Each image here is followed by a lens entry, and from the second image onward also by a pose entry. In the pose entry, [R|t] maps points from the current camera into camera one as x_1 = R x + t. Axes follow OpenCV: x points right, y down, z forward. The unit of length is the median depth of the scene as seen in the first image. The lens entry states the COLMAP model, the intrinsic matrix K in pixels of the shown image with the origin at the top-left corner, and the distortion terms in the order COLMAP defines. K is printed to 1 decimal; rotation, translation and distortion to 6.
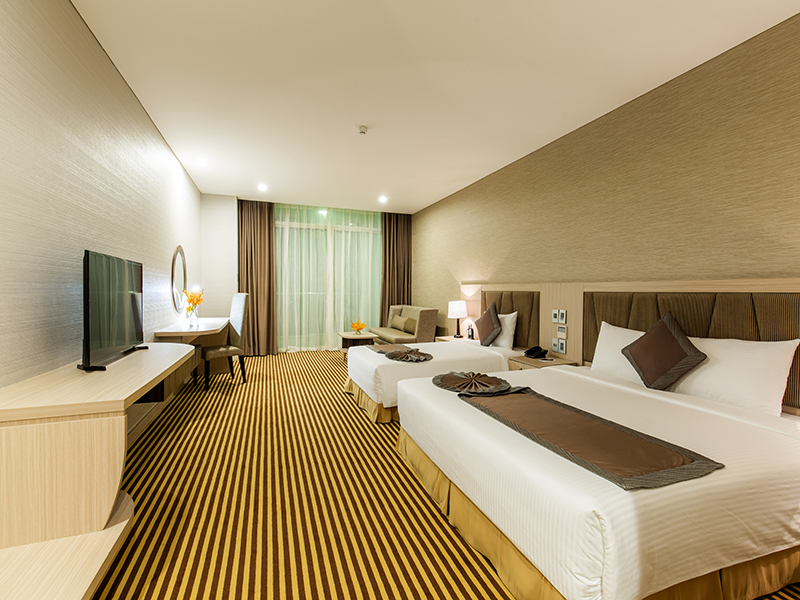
lens RADIAL K [[379.2, 0, 428.7], [0, 379.2, 301.7], [0, 0, 1]] dist [-0.000430, -0.000097]
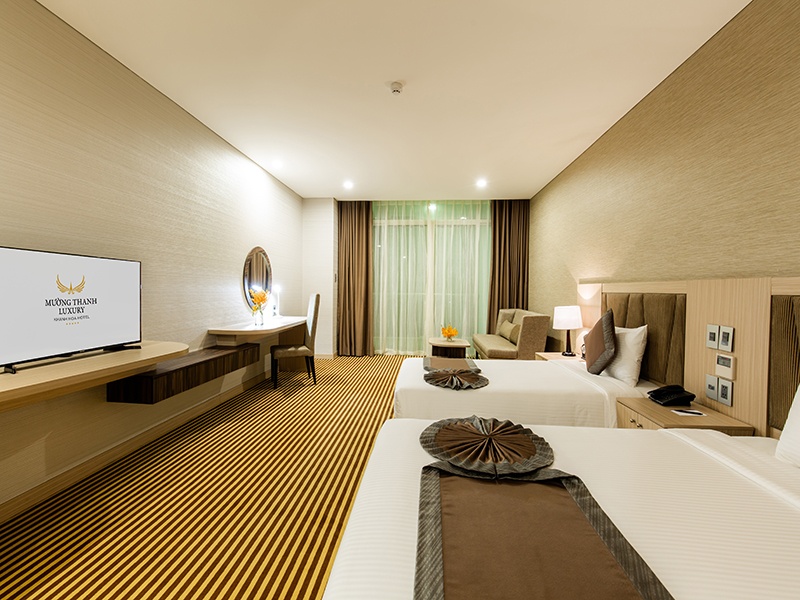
lens RADIAL K [[378.5, 0, 400.0], [0, 378.5, 300.0], [0, 0, 1]] dist [-0.001001, -0.000169]
pose [[0.881407, 0.016395, -0.472074, 0.176723], [-0.020059, 0.999795, -0.002730, -0.006481], [0.471932, 0.011876, 0.881555, 0.258597]]
